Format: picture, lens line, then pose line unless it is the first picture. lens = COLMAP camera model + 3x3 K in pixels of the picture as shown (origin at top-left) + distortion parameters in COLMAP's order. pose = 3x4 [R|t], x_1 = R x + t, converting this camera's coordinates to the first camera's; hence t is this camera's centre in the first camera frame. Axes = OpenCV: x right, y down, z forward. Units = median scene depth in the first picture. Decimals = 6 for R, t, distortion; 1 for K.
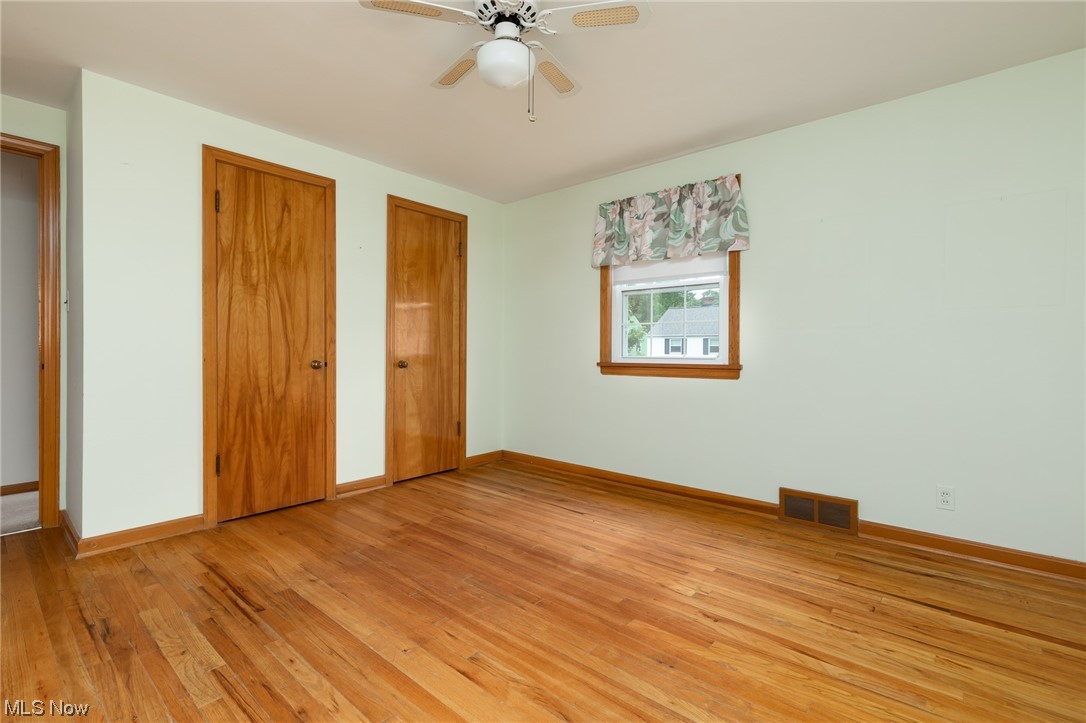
lens RADIAL K [[495.6, 0, 536.7], [0, 495.6, 351.8], [0, 0, 1]] dist [0.007757, 0.000572]
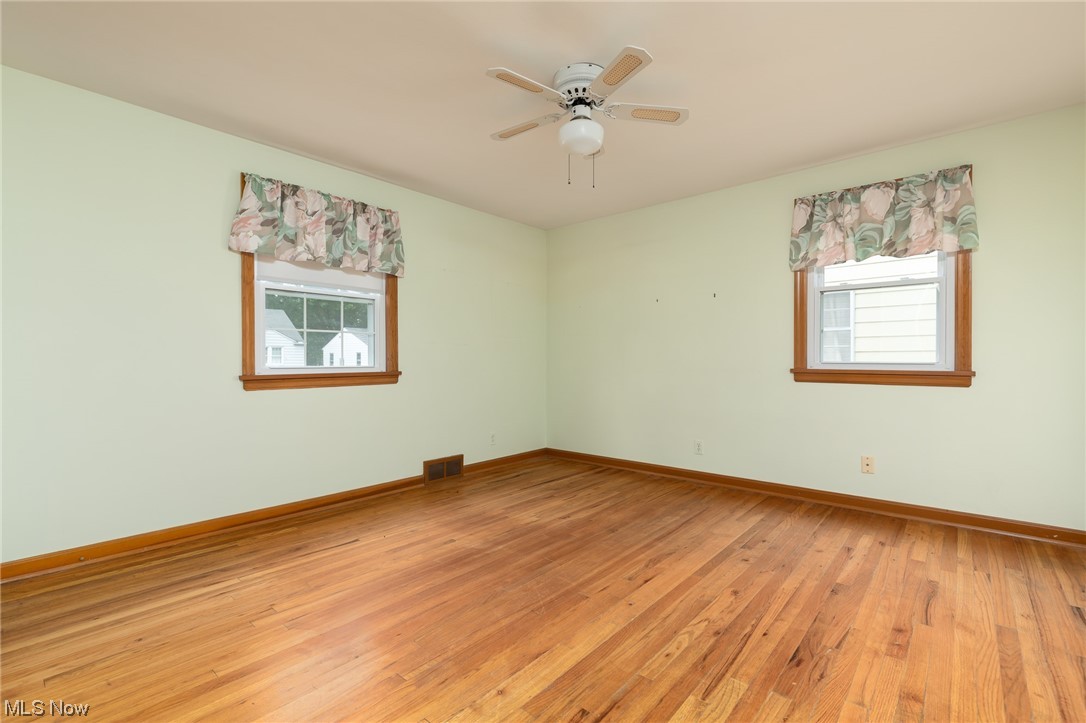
lens RADIAL K [[495.6, 0, 536.6], [0, 495.6, 363.9], [0, 0, 1]] dist [0.007757, 0.000572]
pose [[-0.003091, -0.012176, 0.999921, -0.816829], [0.006732, 0.999903, 0.012196, -0.003883], [-0.999973, 0.006769, -0.003009, 0.679781]]
